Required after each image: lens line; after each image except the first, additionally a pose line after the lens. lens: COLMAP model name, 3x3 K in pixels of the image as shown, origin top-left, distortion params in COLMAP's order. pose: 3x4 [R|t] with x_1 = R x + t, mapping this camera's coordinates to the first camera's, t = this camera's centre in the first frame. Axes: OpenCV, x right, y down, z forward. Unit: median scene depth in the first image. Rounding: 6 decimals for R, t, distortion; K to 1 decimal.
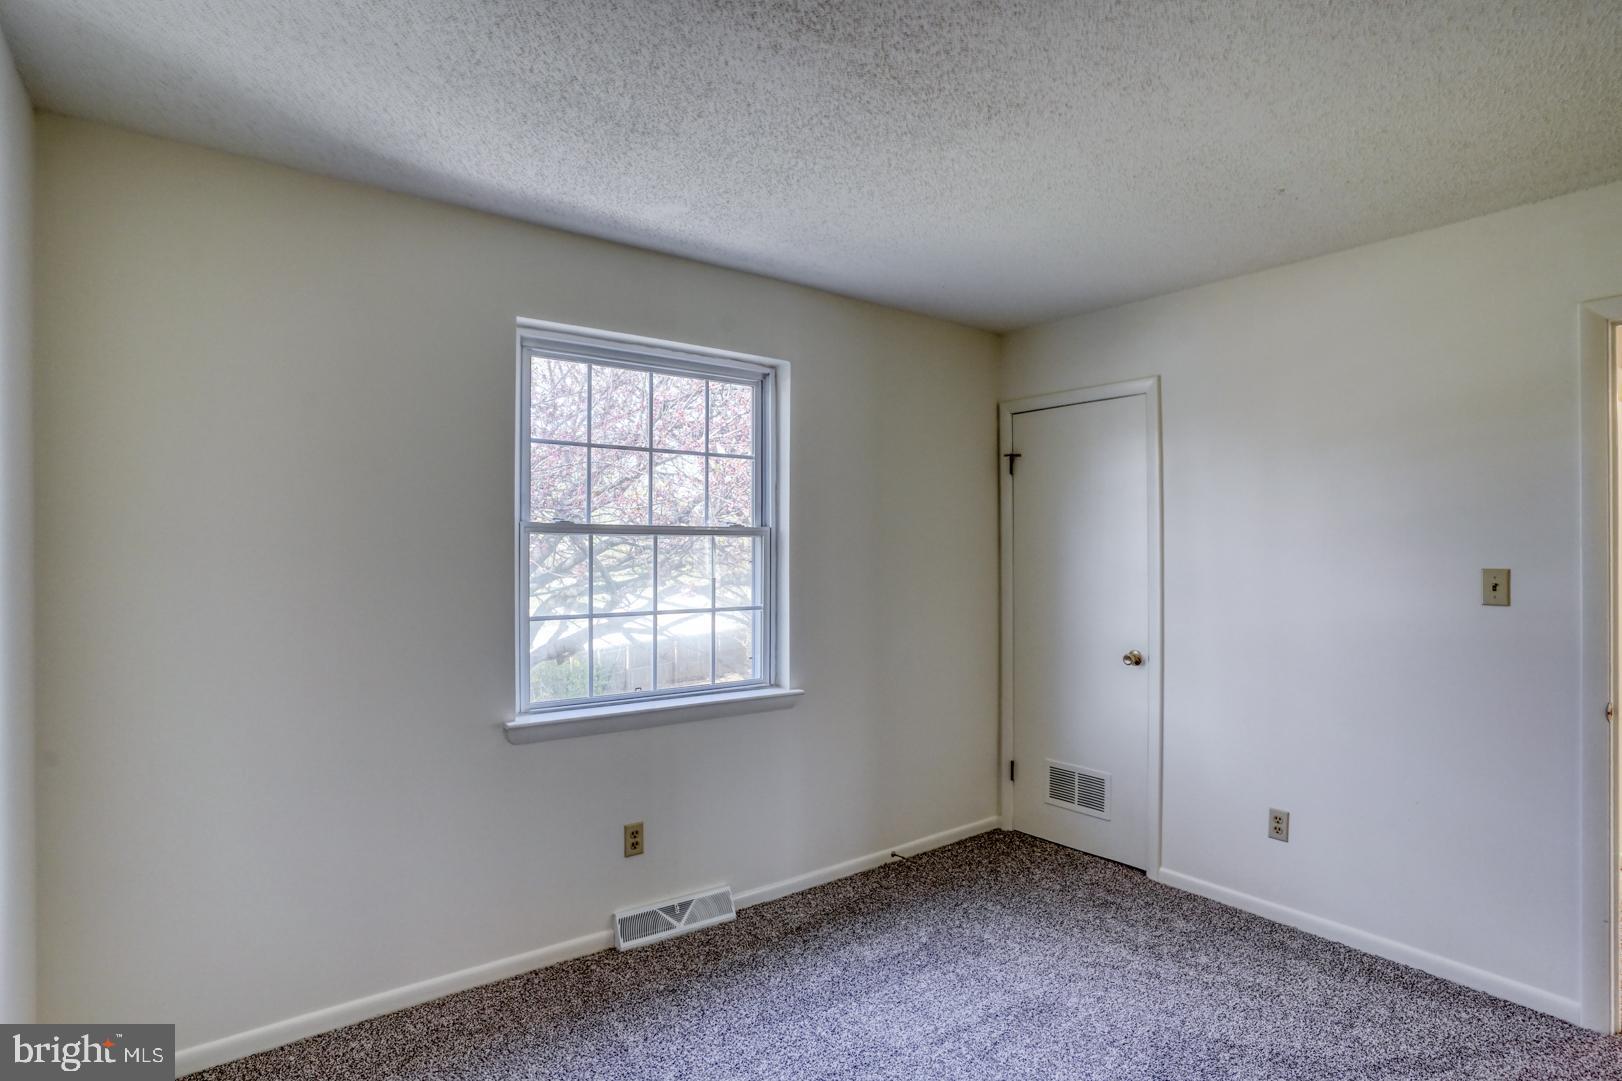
lens RADIAL K [[876.6, 0, 843.6], [0, 876.6, 554.6], [0, 0, 1]] dist [-0.000820, -0.000423]
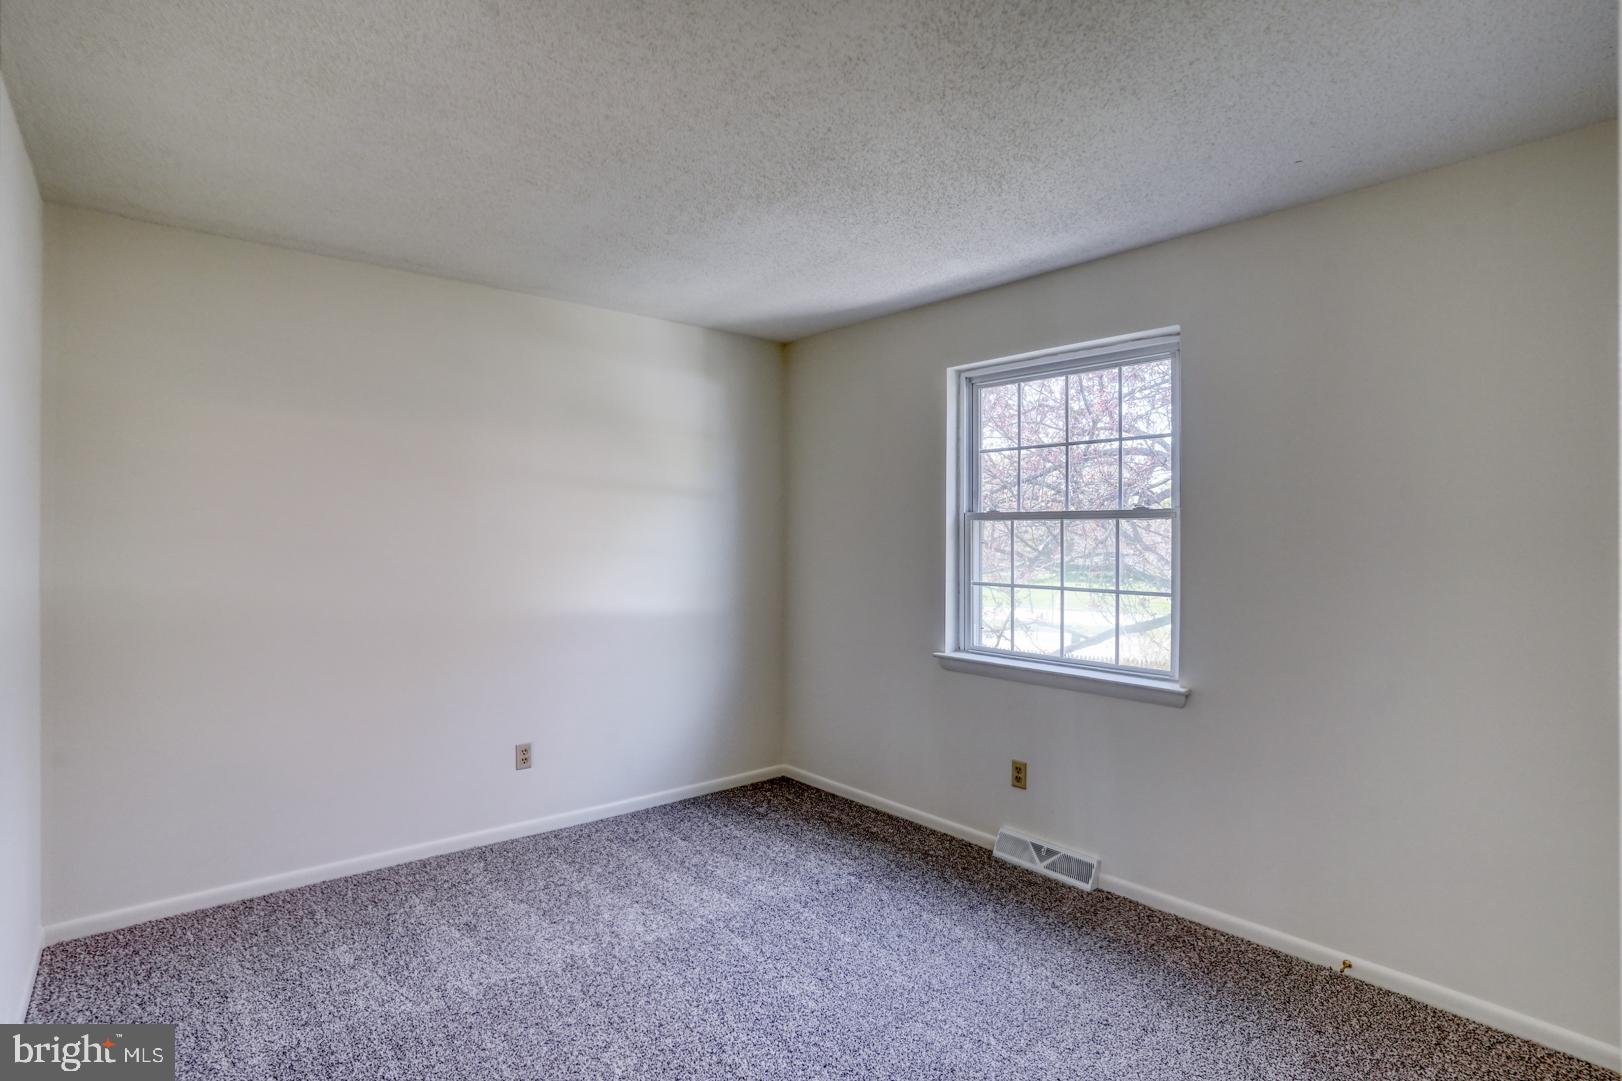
lens RADIAL K [[812.5, 0, 809.6], [0, 812.5, 535.4], [0, 0, 1]] dist [-0.039015, 0.039163]
pose [[0.038837, -0.000865, -0.999245, 0.811813], [-0.011016, 0.999938, -0.001294, 0.002937], [0.999185, 0.011058, 0.038825, 0.635297]]
